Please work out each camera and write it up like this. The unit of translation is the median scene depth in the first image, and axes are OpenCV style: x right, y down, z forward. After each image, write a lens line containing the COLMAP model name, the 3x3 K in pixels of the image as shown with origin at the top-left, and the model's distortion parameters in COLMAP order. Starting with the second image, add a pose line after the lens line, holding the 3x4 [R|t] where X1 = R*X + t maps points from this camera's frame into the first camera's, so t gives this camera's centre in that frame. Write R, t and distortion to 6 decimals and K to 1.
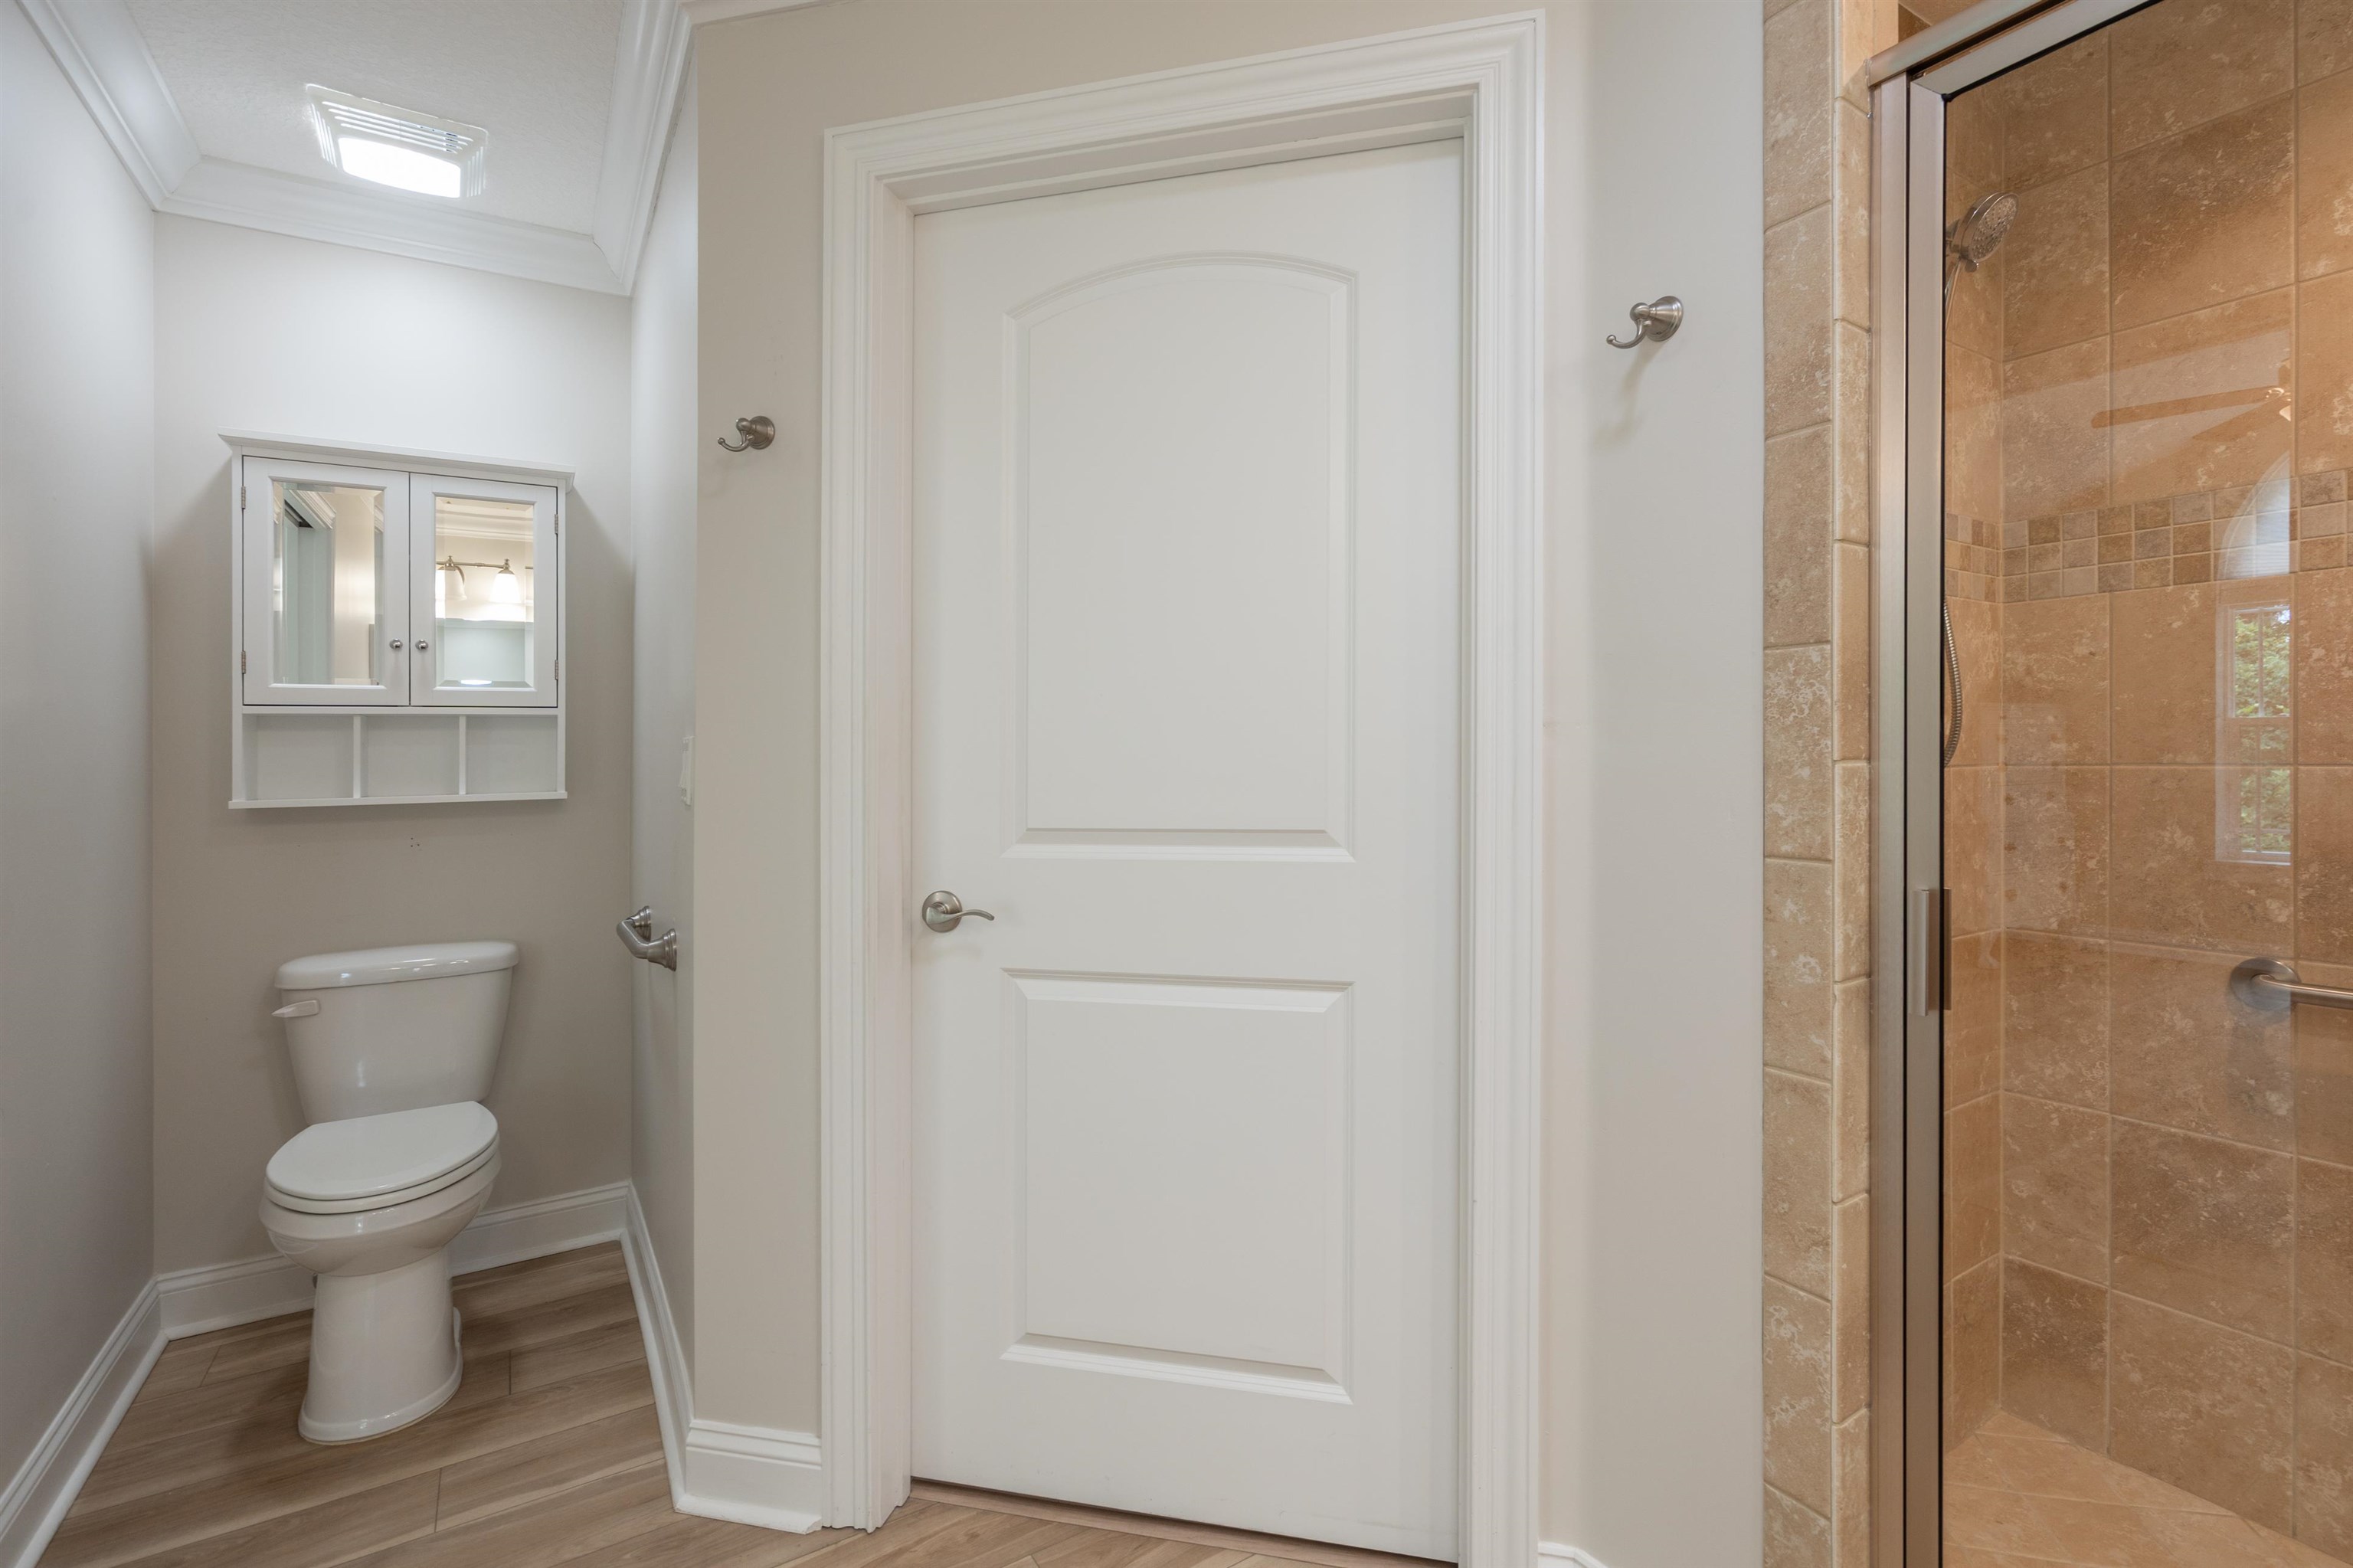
lens RADIAL K [[1058.6, 0, 1181.3], [0, 1058.6, 758.5], [0, 0, 1]] dist [-0.000864, 0.000347]
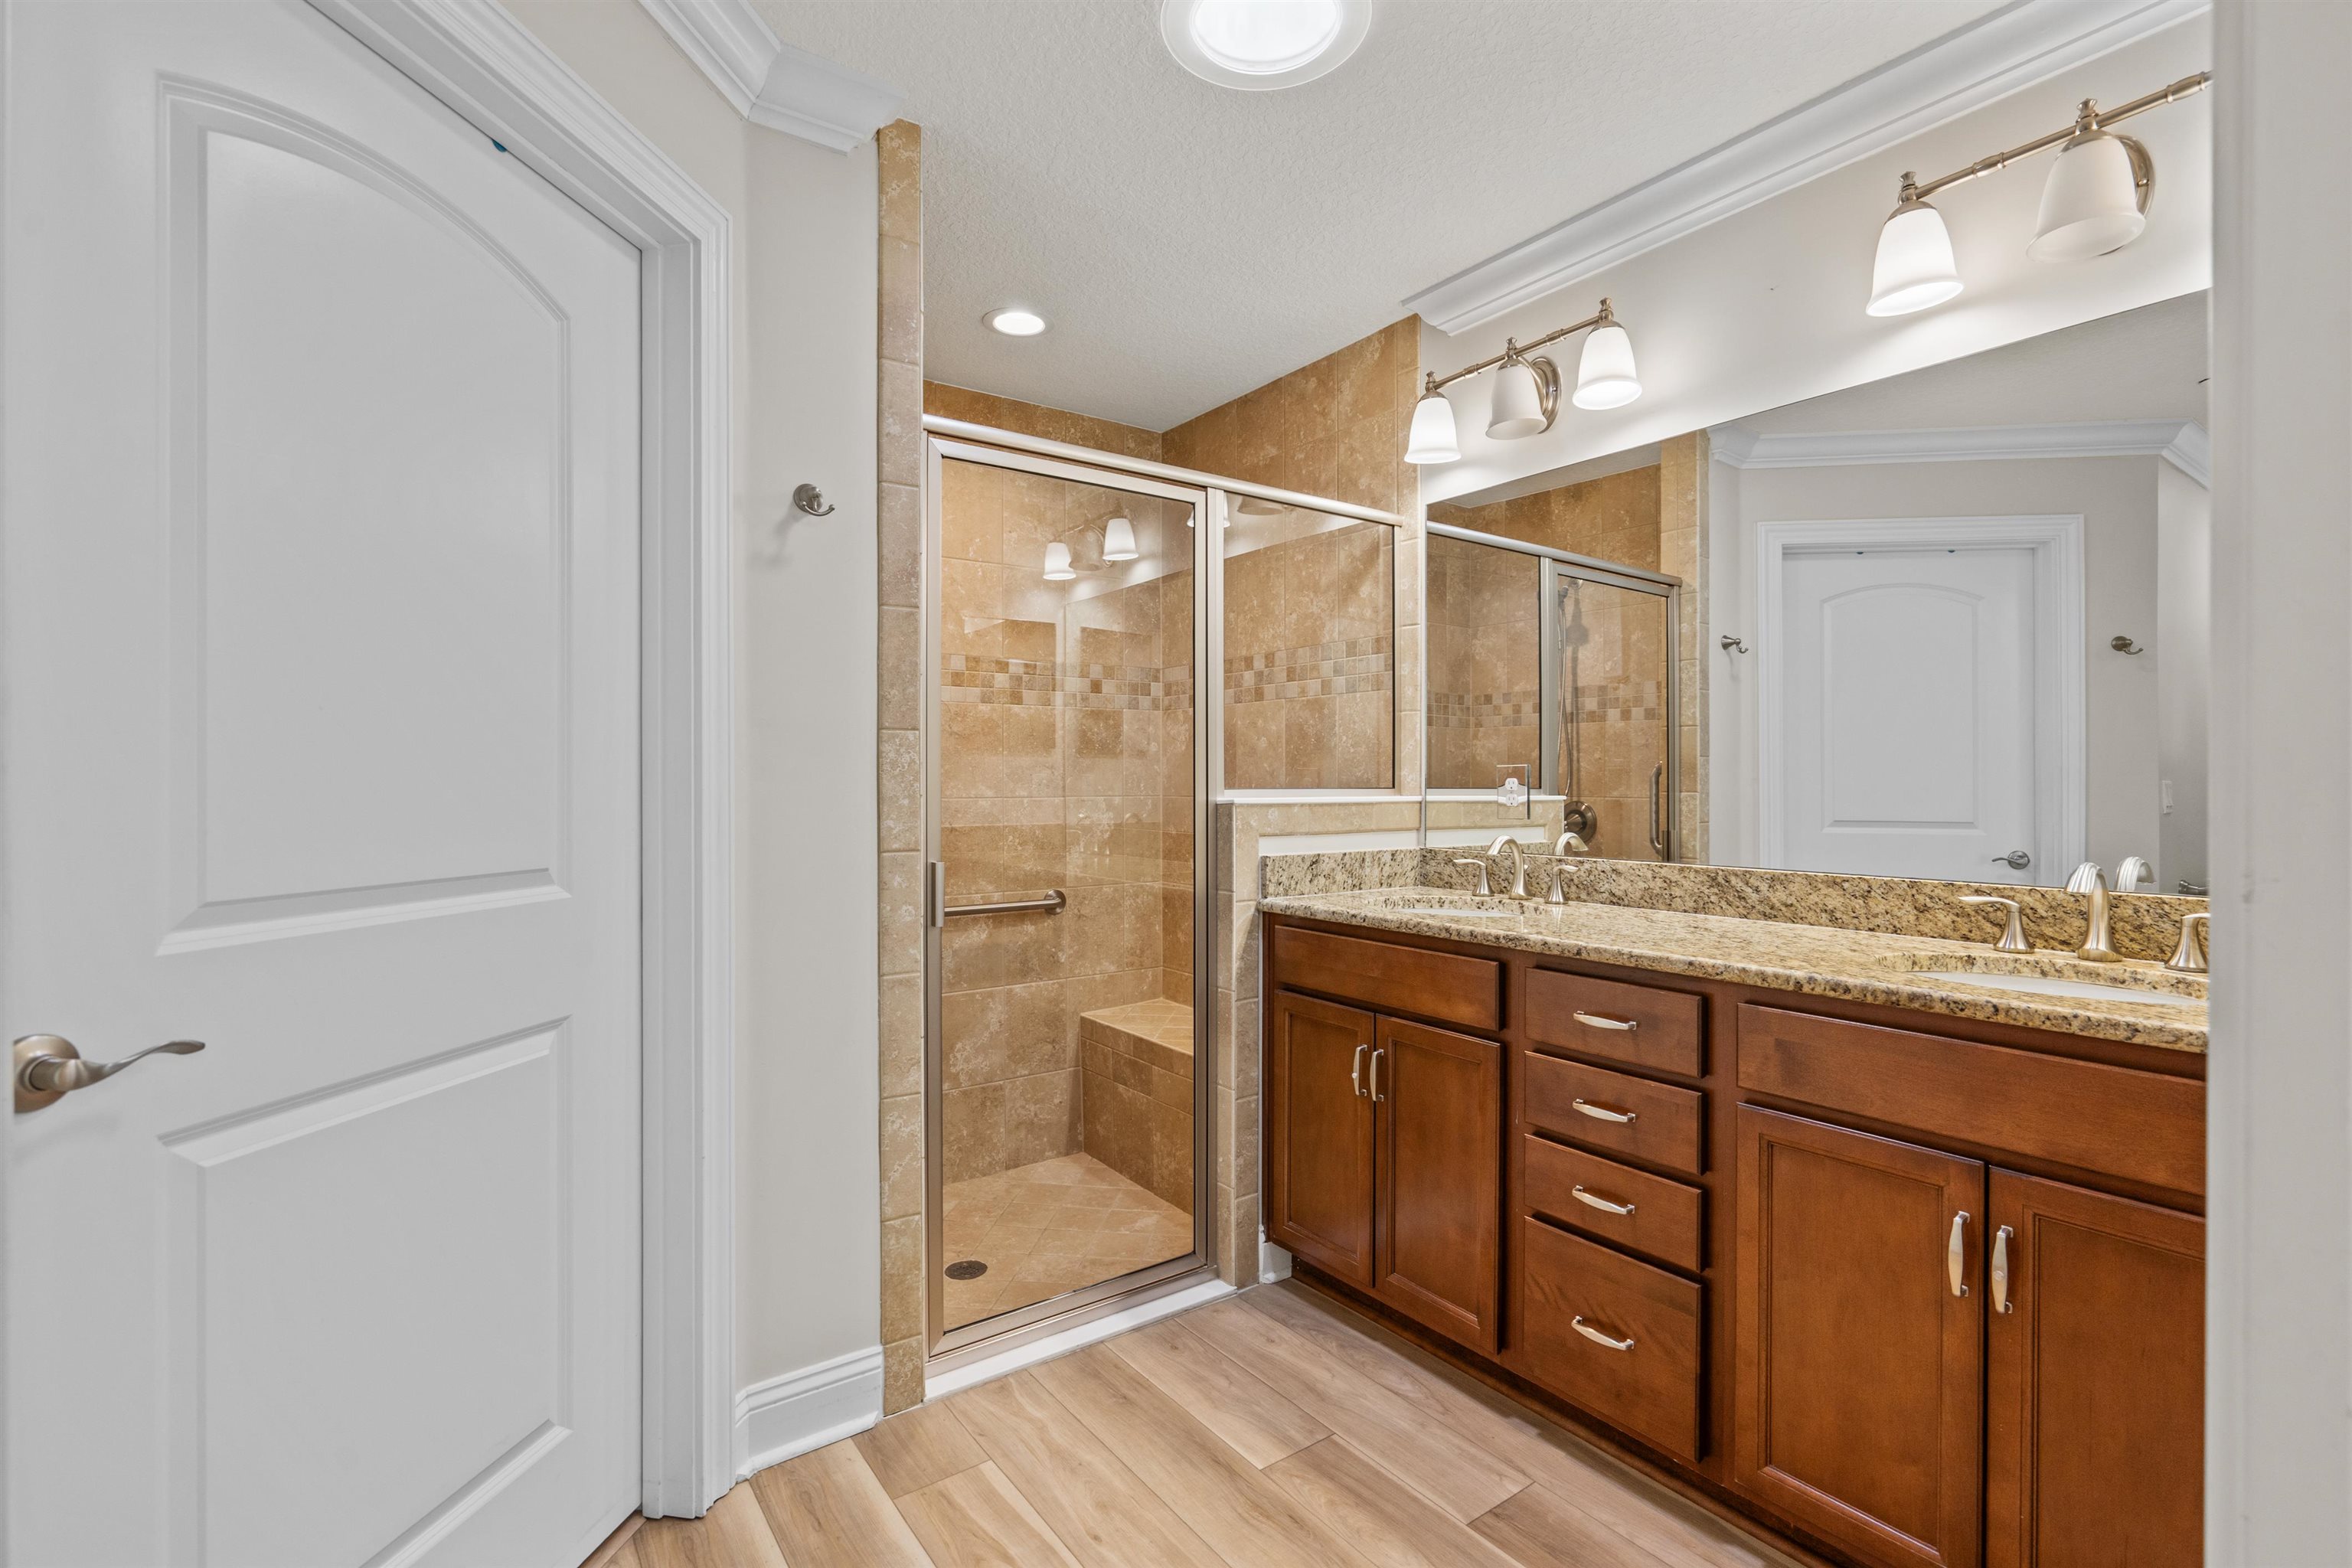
lens RADIAL K [[1061.1, 0, 1184.0], [0, 1061.1, 789.9], [0, 0, 1]] dist [-0.000906, 0.000361]
pose [[-0.061400, 0.002792, 0.998109, -1.043469], [0.001018, 0.999996, -0.002734, -0.001418], [-0.998113, 0.000848, -0.061402, 0.559038]]
